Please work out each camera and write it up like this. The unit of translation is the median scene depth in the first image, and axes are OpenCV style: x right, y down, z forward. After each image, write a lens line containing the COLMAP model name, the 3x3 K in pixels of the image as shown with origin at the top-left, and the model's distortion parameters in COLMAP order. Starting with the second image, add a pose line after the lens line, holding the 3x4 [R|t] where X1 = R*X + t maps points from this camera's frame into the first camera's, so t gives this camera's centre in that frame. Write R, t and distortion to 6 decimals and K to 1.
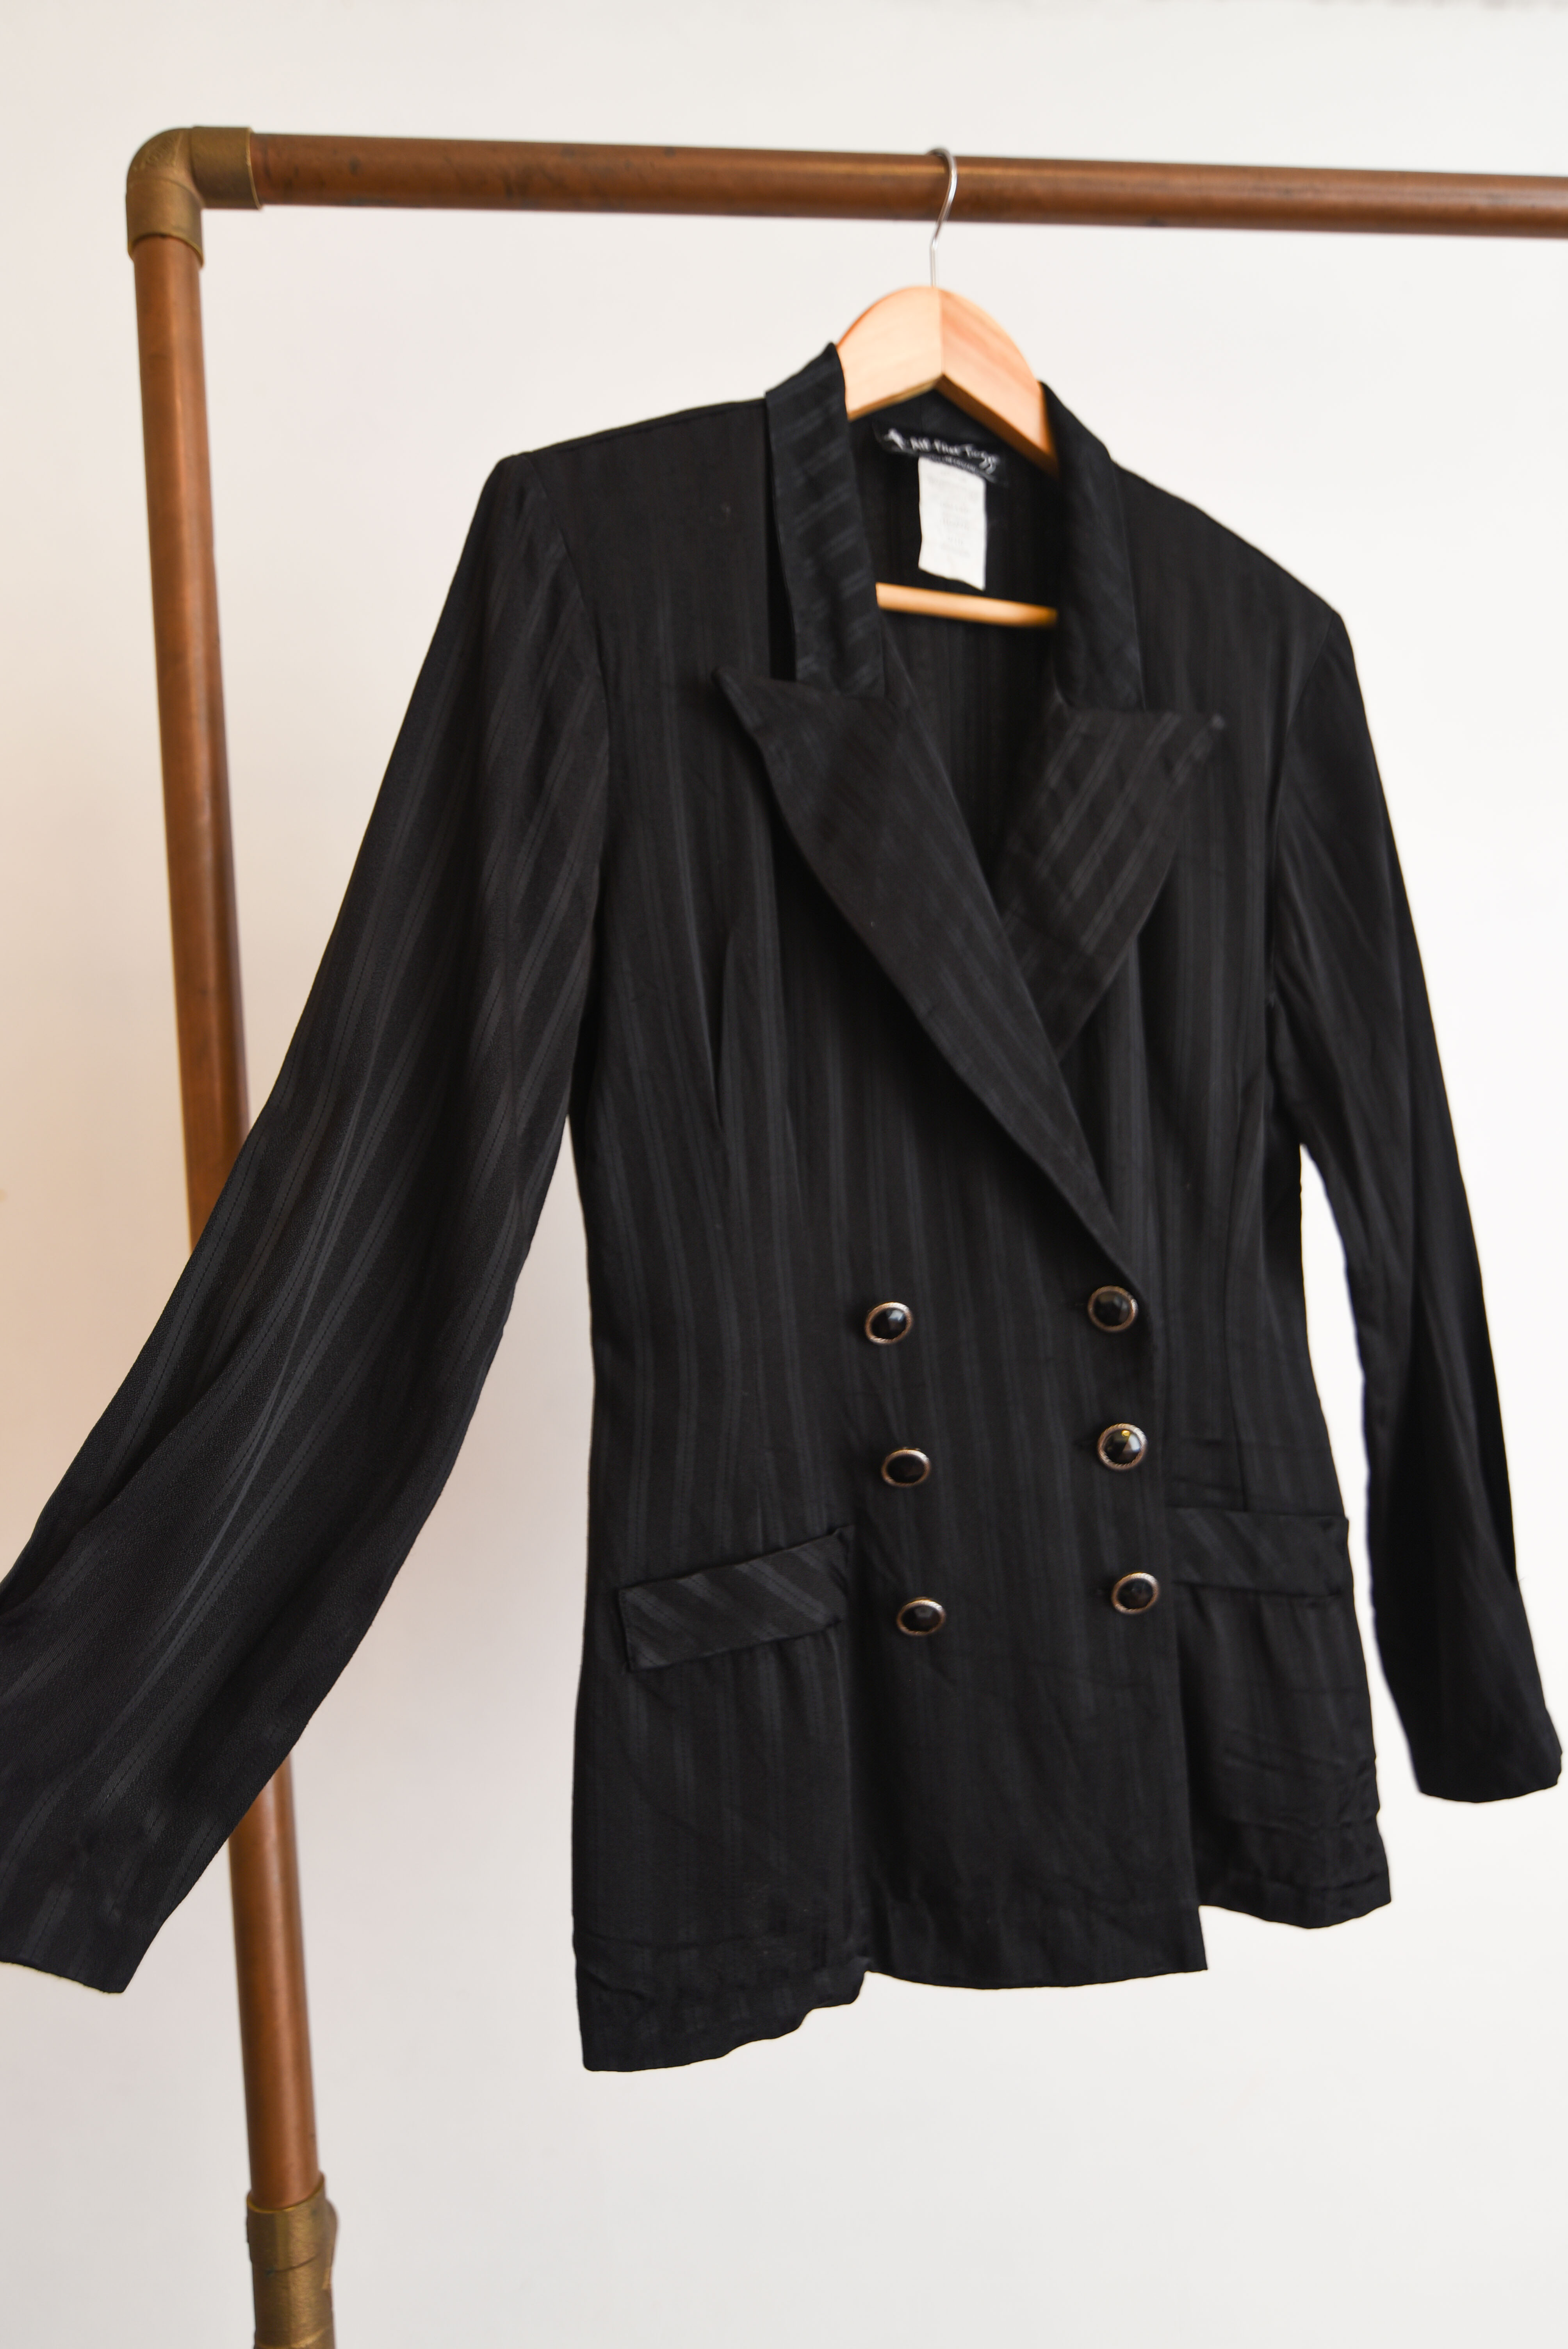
lens RADIAL K [[1596.4, 0, 818.2], [0, 1596.4, 1168.8], [0, 0, 1]] dist [-0.002568, -0.001692]
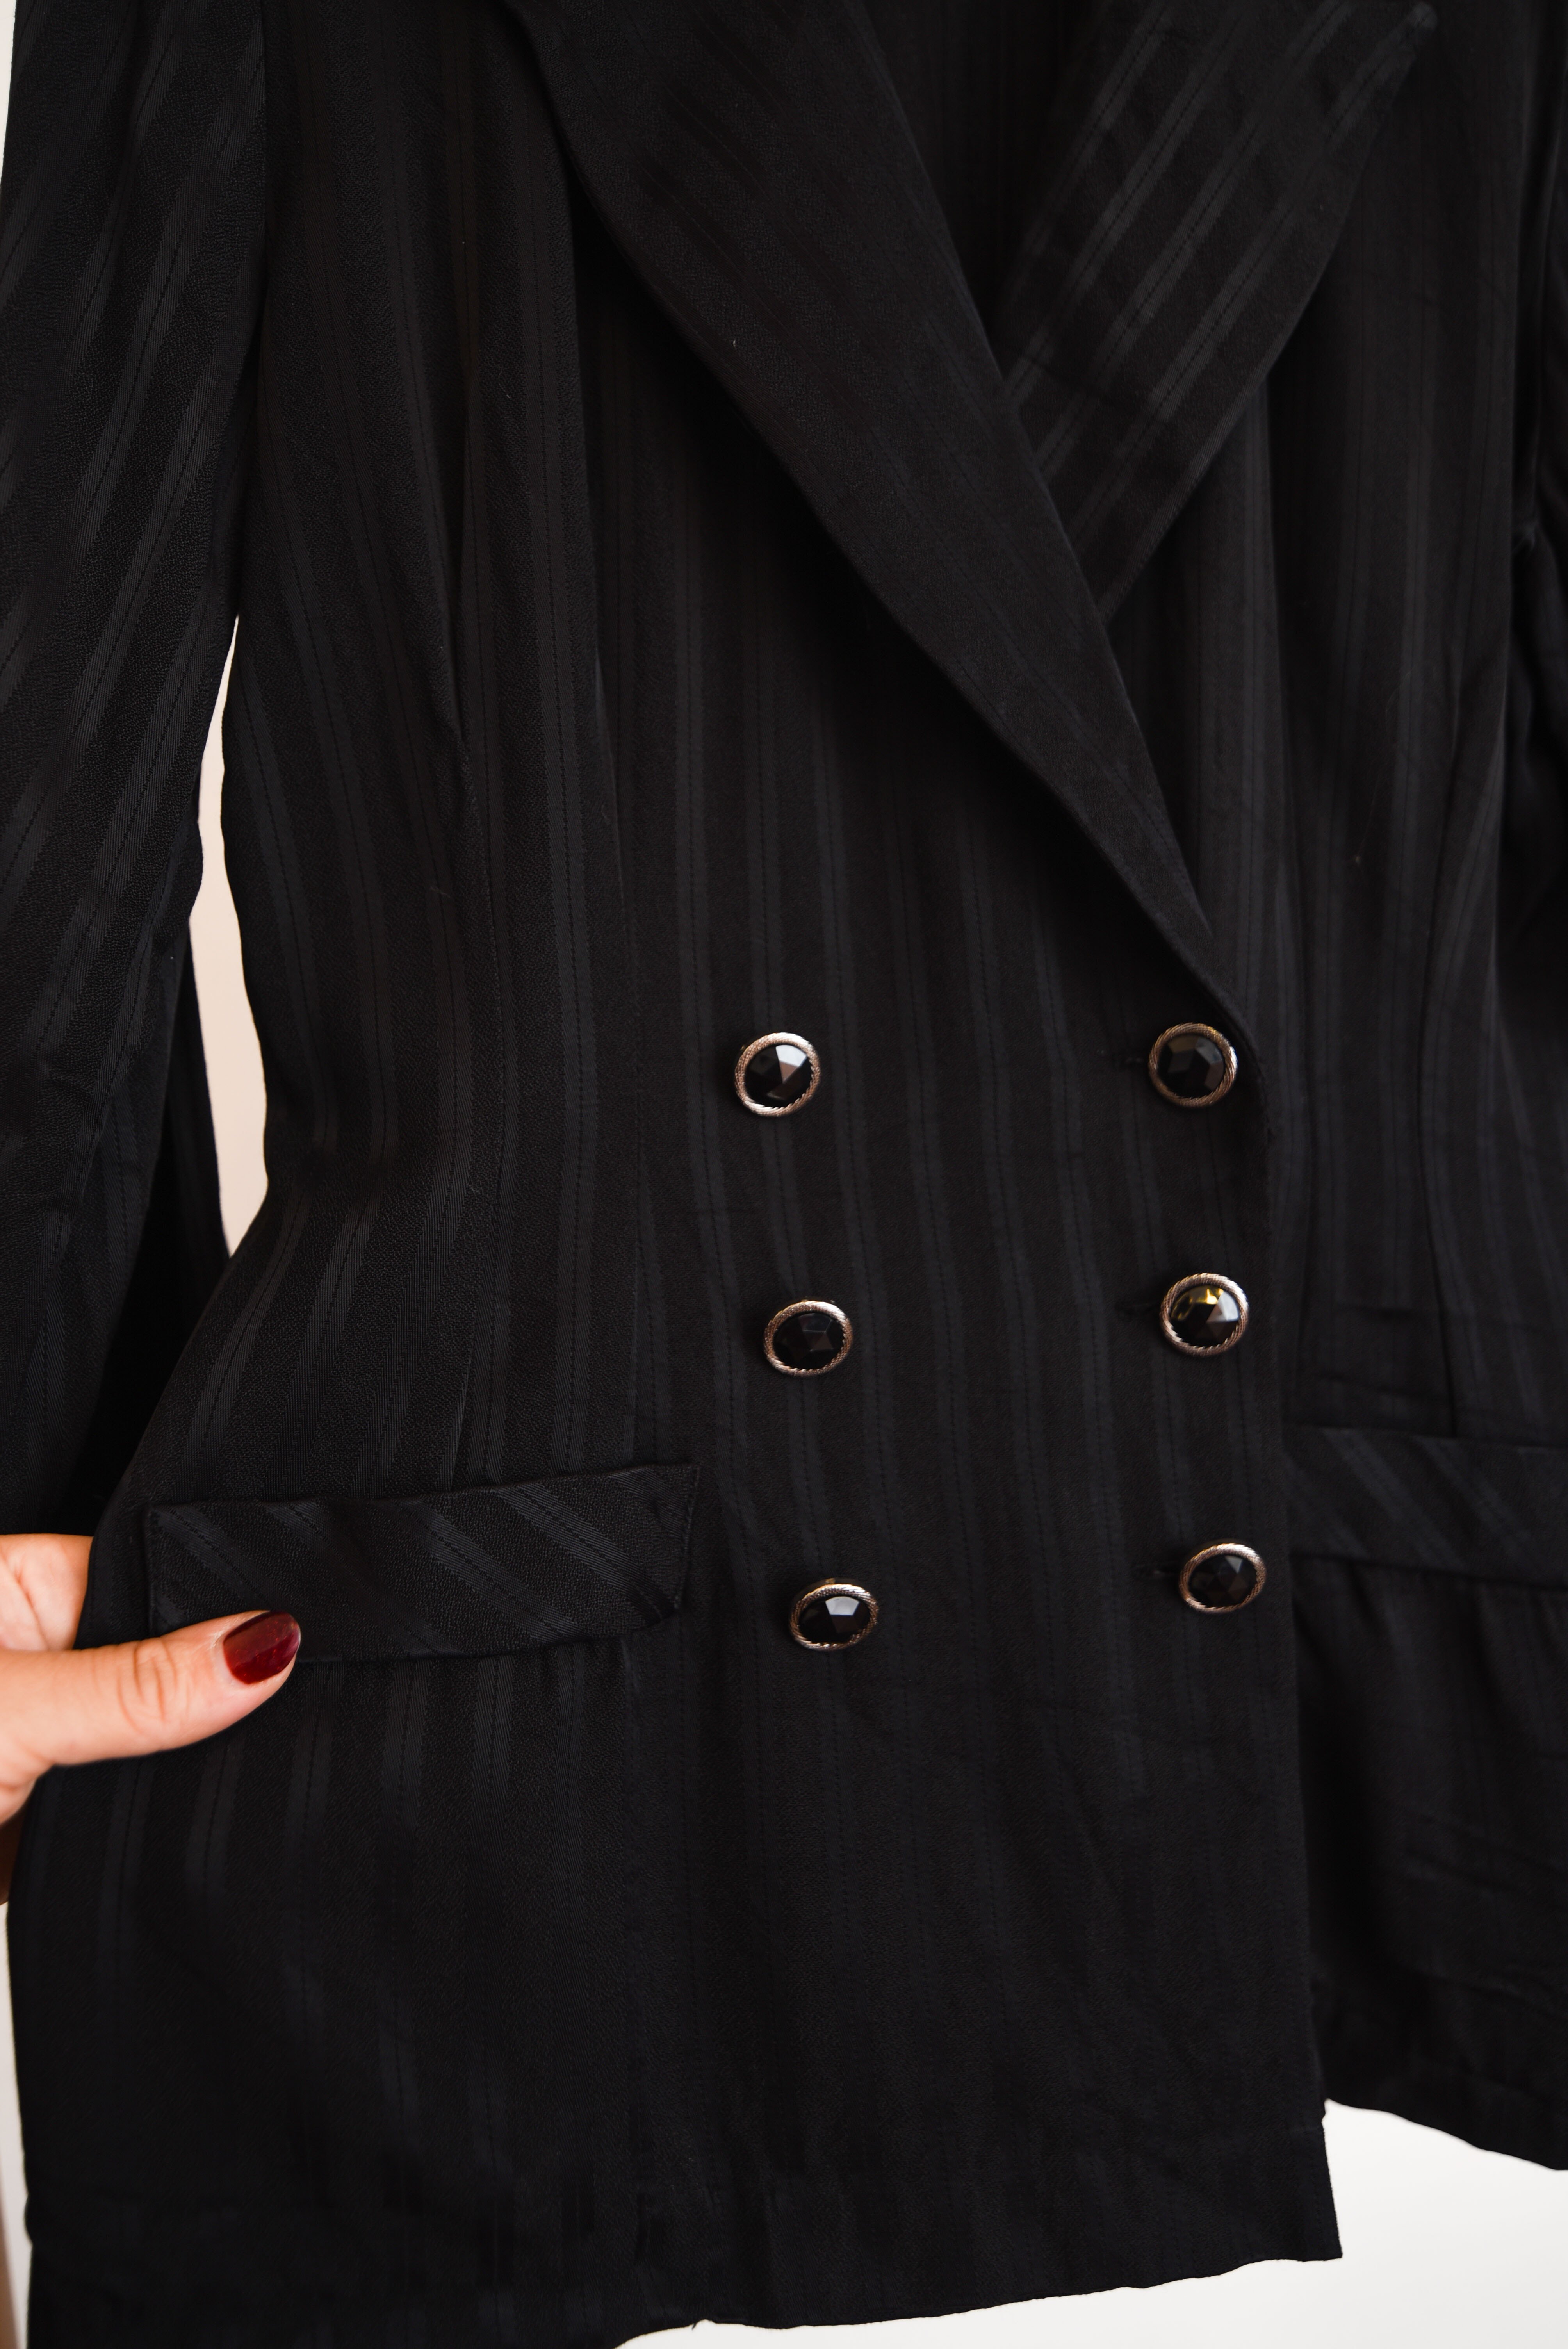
lens RADIAL K [[1642.5, 0, 818.3], [0, 1642.5, 1111.9], [0, 0, 1]] dist [-0.001062, 0.002887]
pose [[0.988267, 0.007691, -0.152544, 0.137832], [-0.001010, 0.999039, 0.043822, 0.077035], [0.152734, -0.043154, 0.987325, 0.409002]]
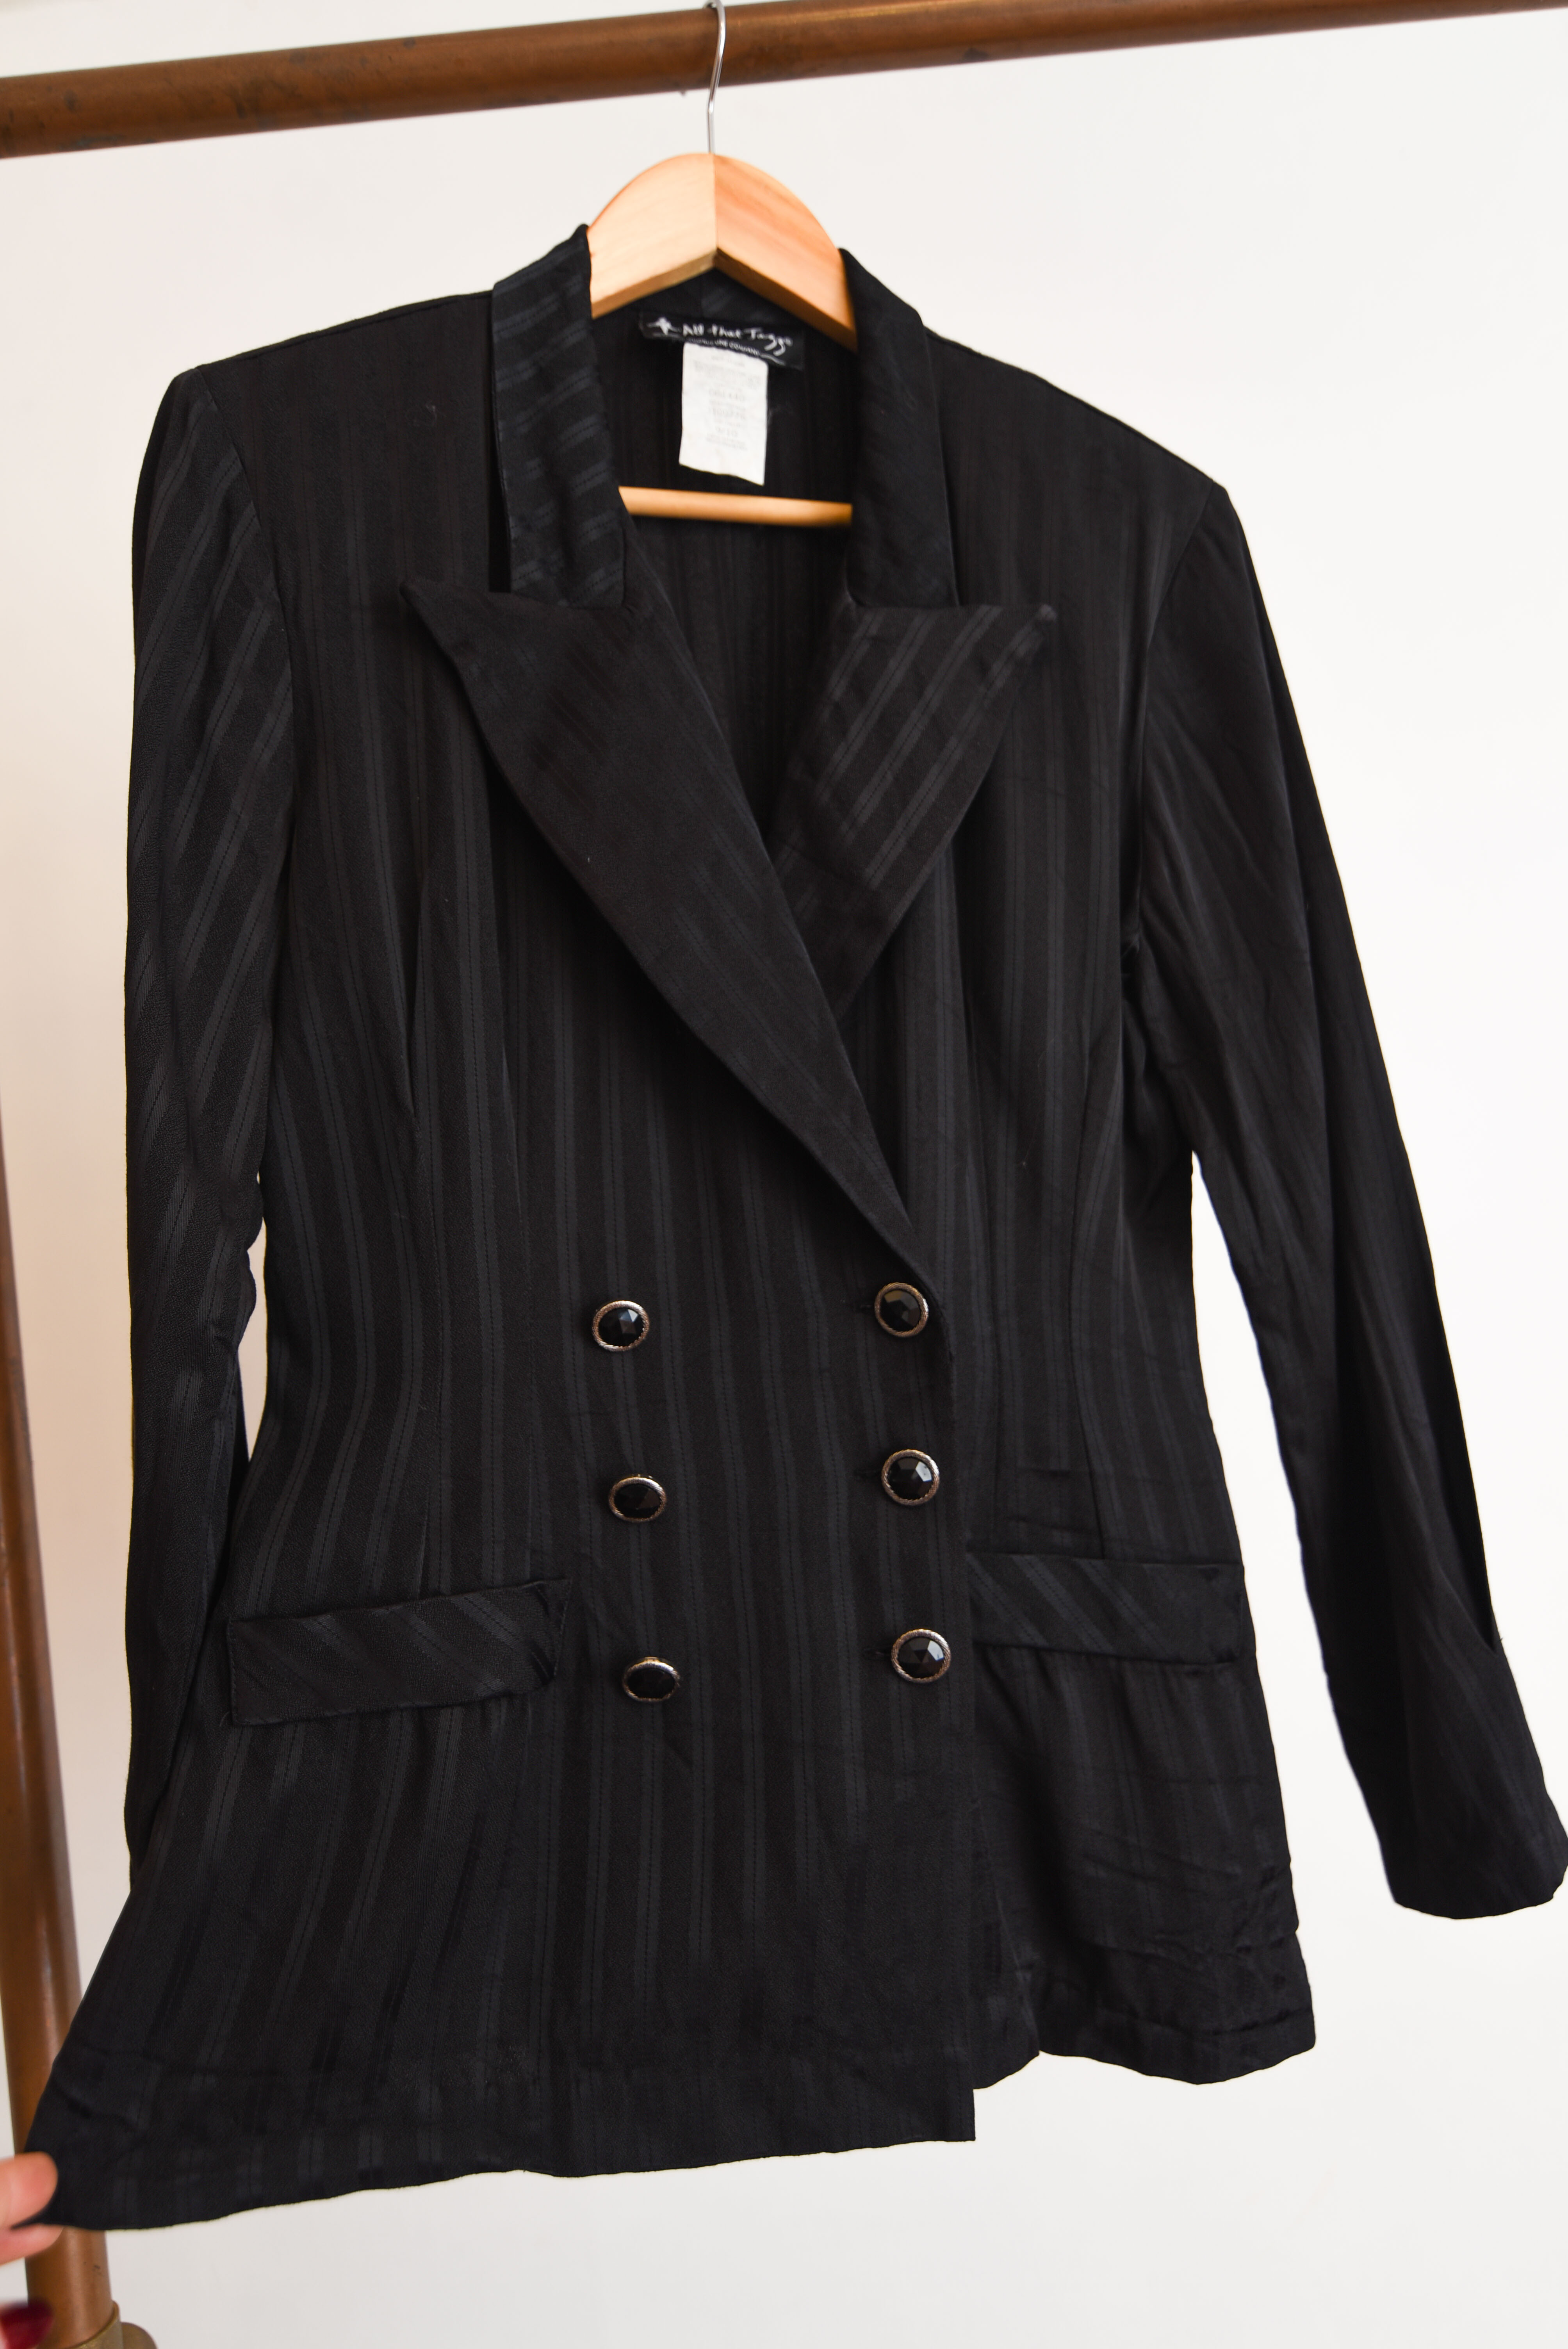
lens RADIAL K [[1607.7, 0, 779.7], [0, 1607.7, 1143.3], [0, 0, 1]] dist [-0.003378, 0.003457]
pose [[0.985885, -0.027234, -0.165192, 0.253547], [0.020045, 0.998784, -0.045036, 0.036845], [0.166218, 0.041089, 0.985233, 0.156860]]
